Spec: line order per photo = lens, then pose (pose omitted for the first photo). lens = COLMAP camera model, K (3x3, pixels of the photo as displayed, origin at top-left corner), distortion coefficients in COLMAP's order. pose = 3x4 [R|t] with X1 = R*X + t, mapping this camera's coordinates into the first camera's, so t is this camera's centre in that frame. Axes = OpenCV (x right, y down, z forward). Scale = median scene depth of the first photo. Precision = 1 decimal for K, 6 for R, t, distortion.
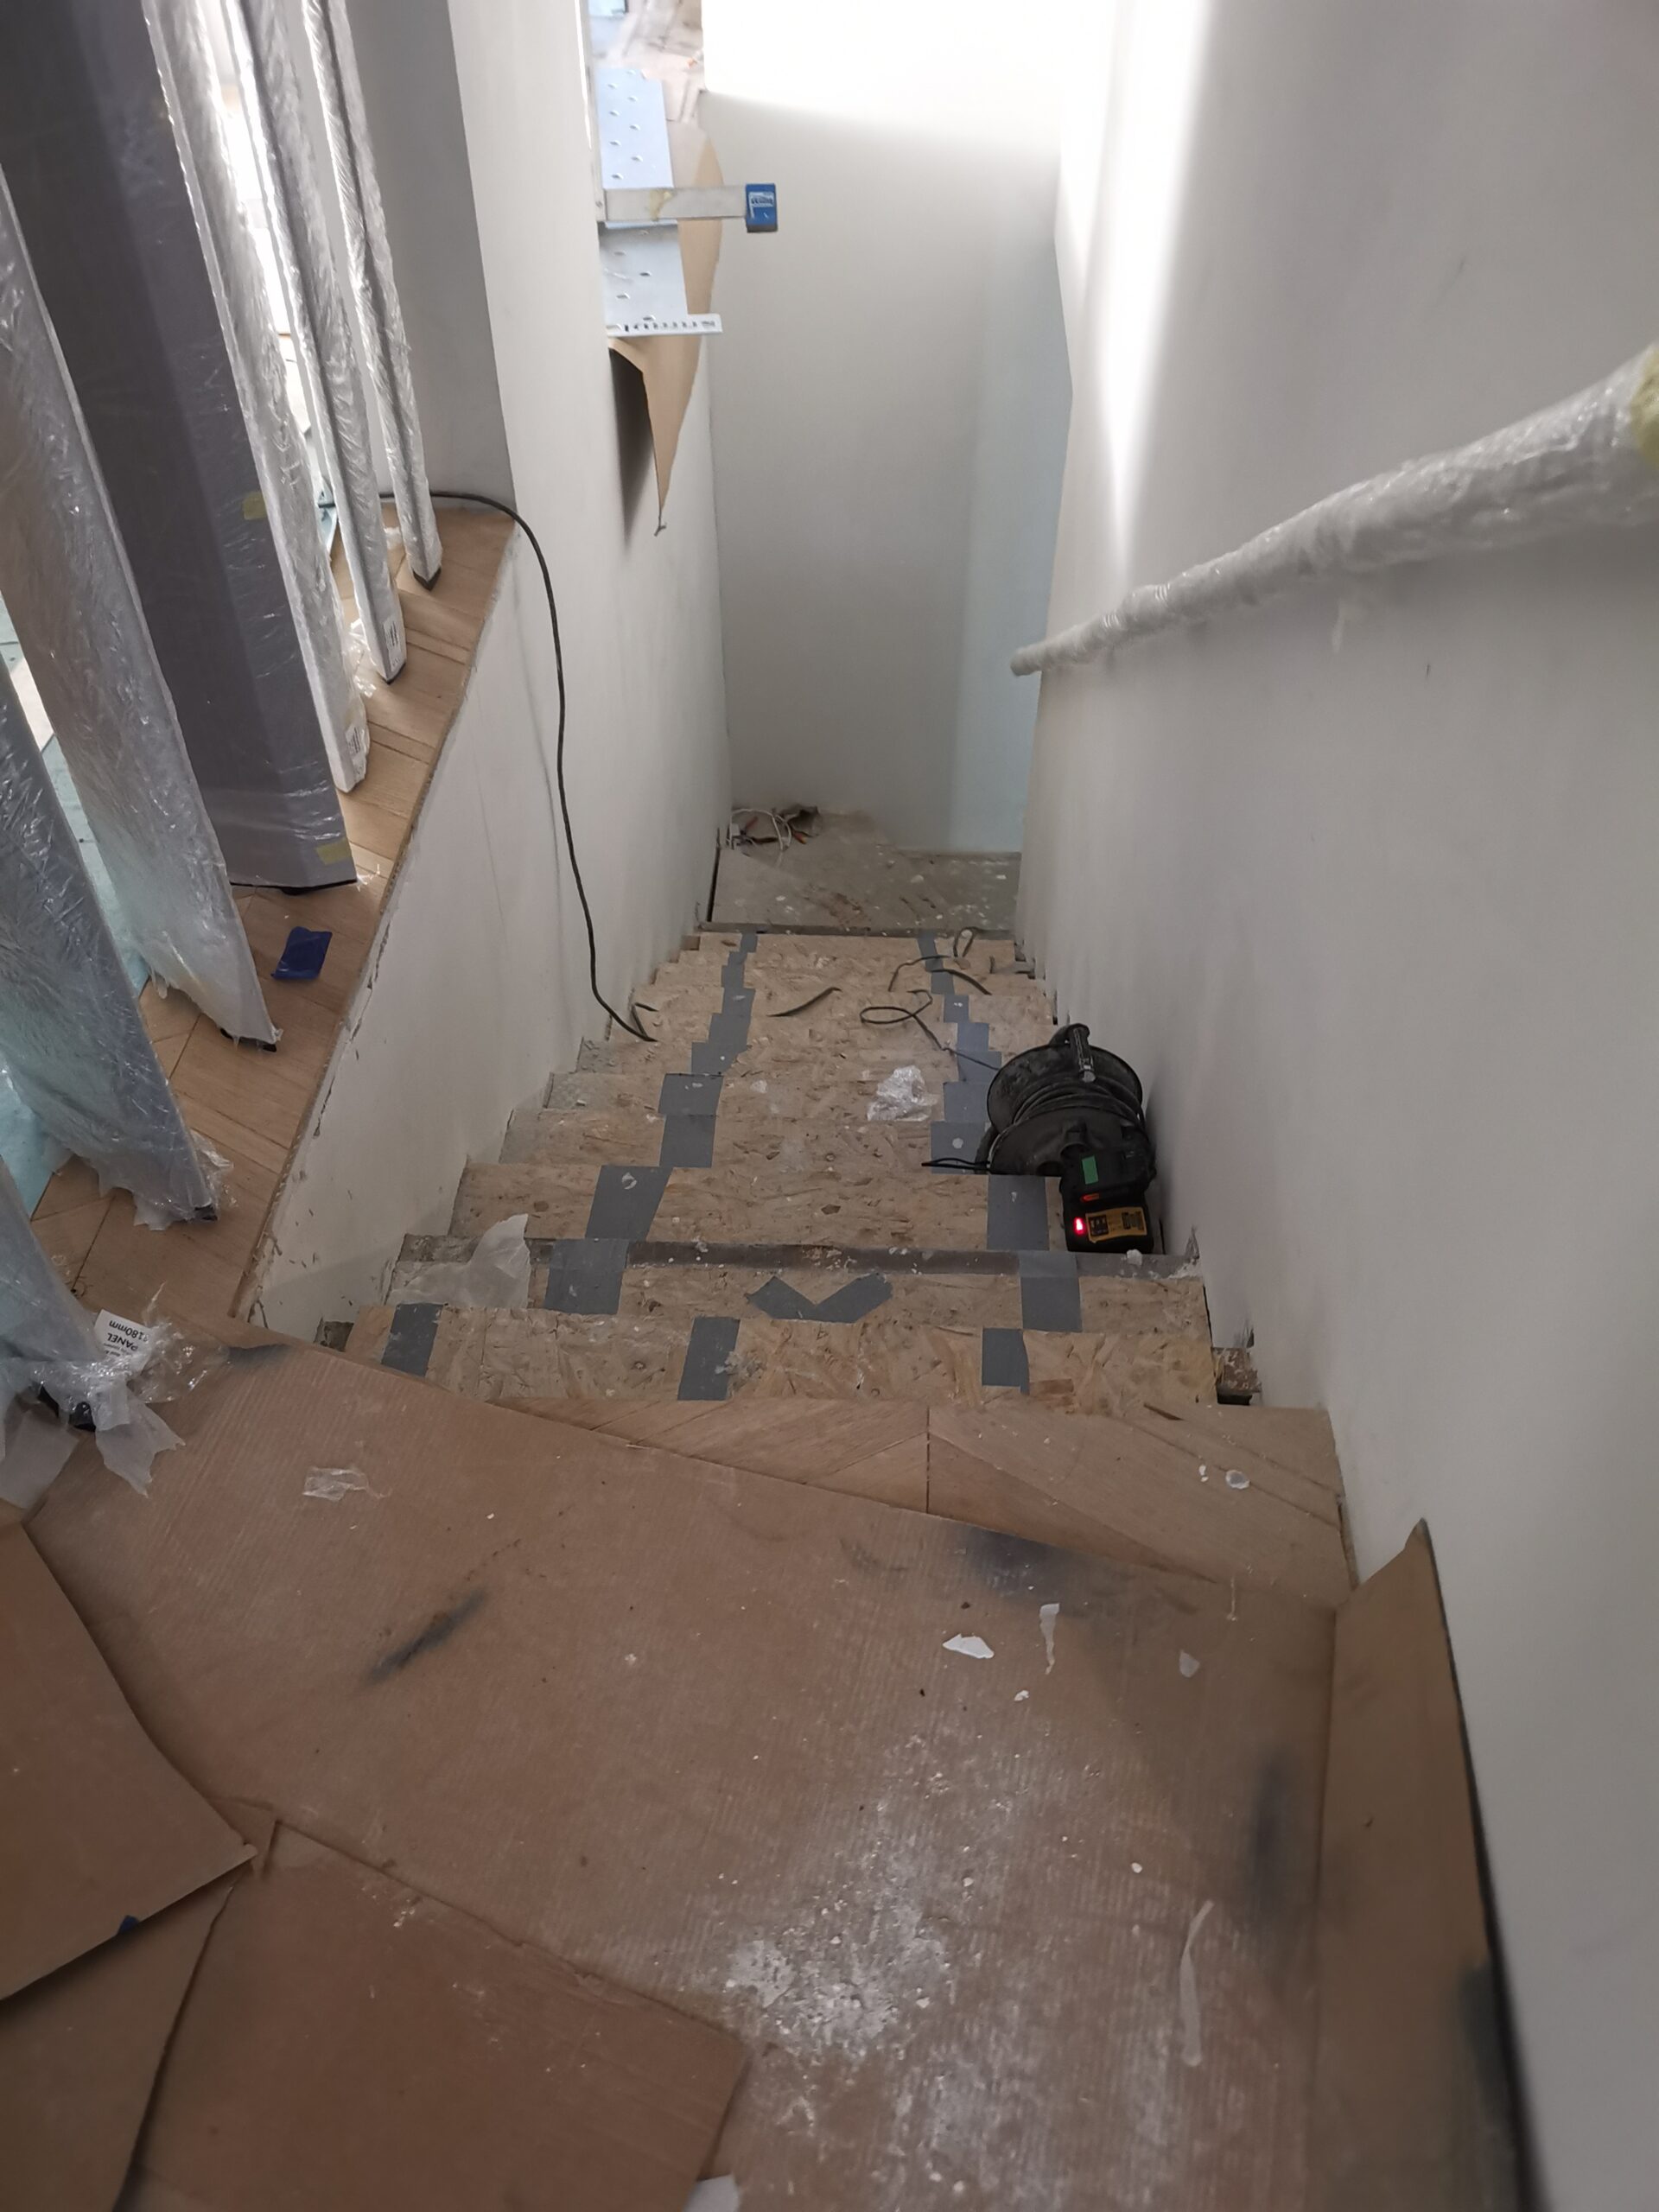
lens RADIAL K [[1717.7, 0, 833.5], [0, 1717.7, 1105.1], [0, 0, 1]] dist [0.047909, 0.004673]
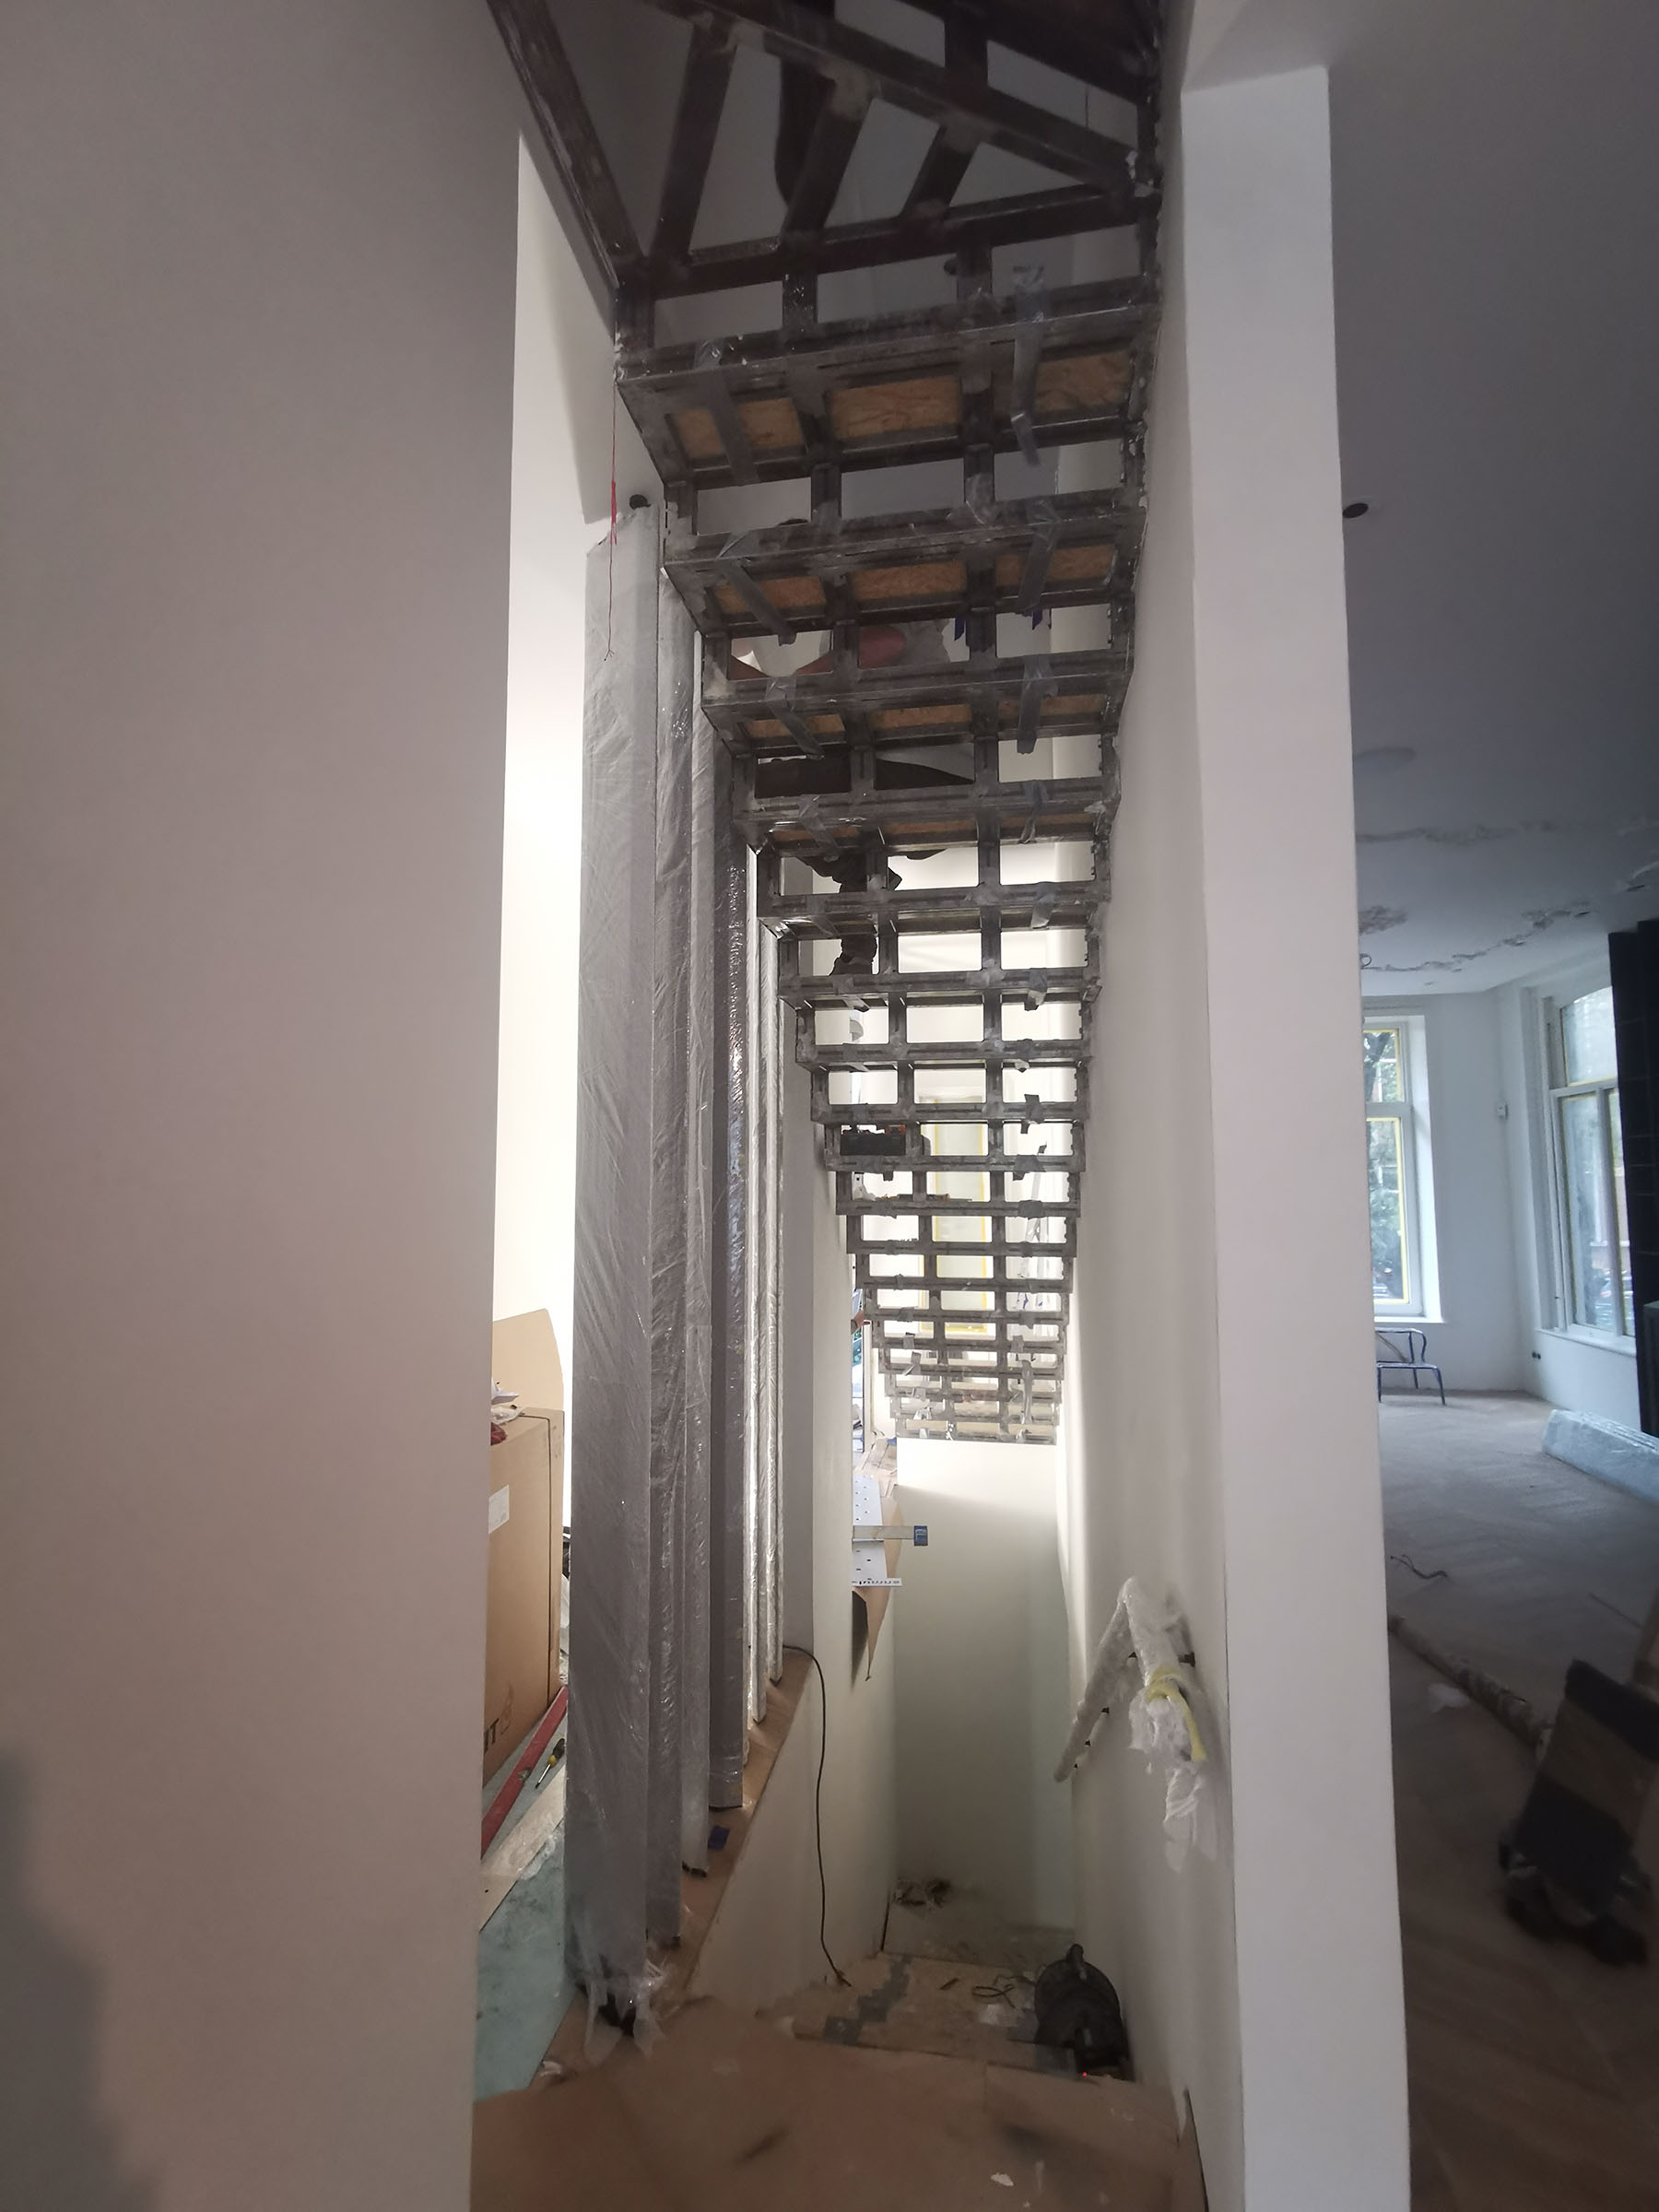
lens RADIAL K [[1029.0, 0, 831.9], [0, 1029.0, 1100.3], [0, 0, 1]] dist [0.003592, 0.000804]
pose [[0.992597, -0.017892, -0.120126, 0.021007], [-0.080097, 0.647062, -0.758219, 0.201969], [0.091295, 0.762228, 0.640839, -0.416528]]
